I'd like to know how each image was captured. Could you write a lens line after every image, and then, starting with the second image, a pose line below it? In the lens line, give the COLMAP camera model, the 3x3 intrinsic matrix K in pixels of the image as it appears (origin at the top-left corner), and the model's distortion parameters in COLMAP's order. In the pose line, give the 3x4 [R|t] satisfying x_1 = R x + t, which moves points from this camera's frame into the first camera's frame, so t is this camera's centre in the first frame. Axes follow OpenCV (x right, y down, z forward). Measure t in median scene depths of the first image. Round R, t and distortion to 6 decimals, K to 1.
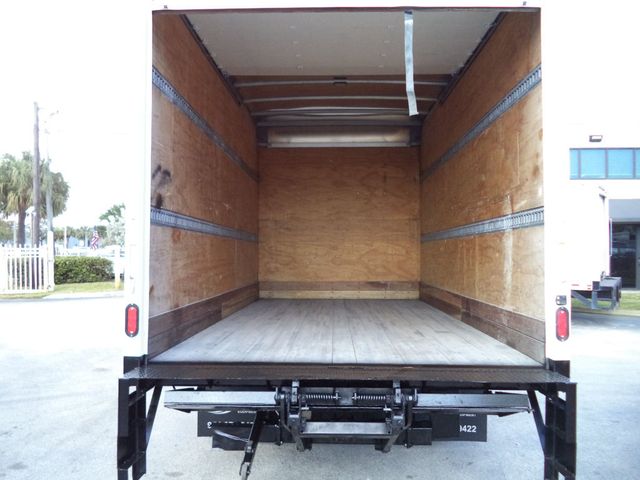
lens RADIAL K [[514.8, 0, 335.5], [0, 514.8, 239.8], [0, 0, 1]] dist [-0.015832, -0.016441]
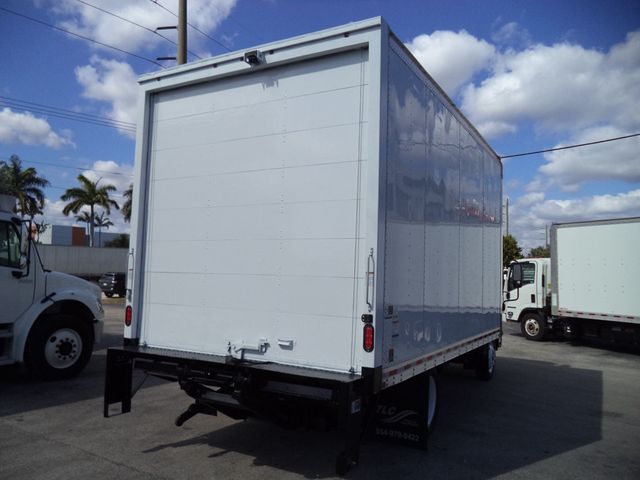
lens RADIAL K [[526.1, 0, 323.9], [0, 526.1, 238.7], [0, 0, 1]] dist [-0.027670, 0.005054]
pose [[0.877066, -0.013872, -0.480169, 0.588554], [-0.011383, 0.998702, -0.049644, -0.007518], [0.480235, 0.049007, 0.875770, -0.111807]]
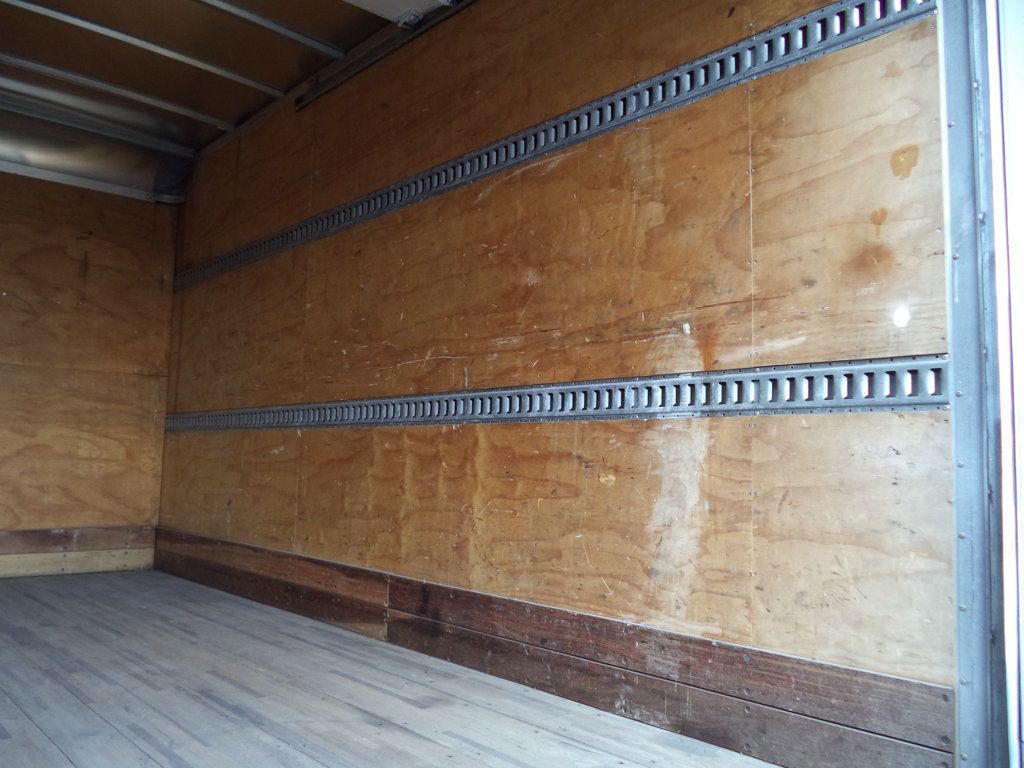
lens RADIAL K [[810.9, 0, 523.3], [0, 810.9, 381.0], [0, 0, 1]] dist [-0.015850, -0.015863]
pose [[0.728372, 0.078577, 0.680661, -0.122198], [-0.037921, 0.996503, -0.074459, 0.003817], [-0.684132, 0.028422, 0.728804, 0.522138]]
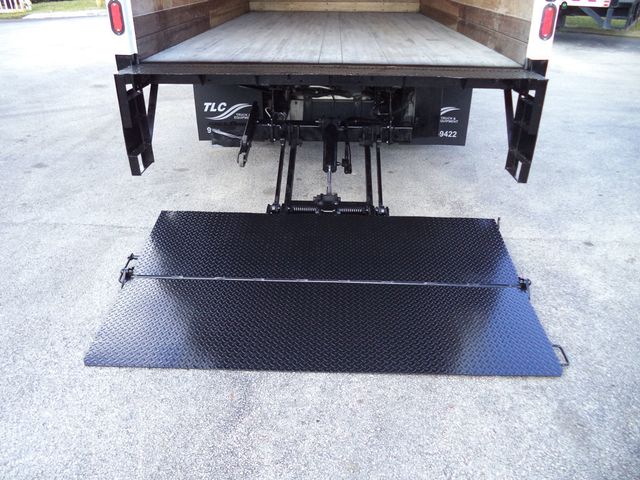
lens RADIAL K [[517.6, 0, 333.6], [0, 517.6, 237.2], [0, 0, 1]] dist [-0.016604, -0.006158]
pose [[0.999977, 0.005009, -0.004666, 0.020043], [-0.002109, 0.873854, 0.486183, 0.027181], [0.006513, -0.486162, 0.873845, -0.048605]]
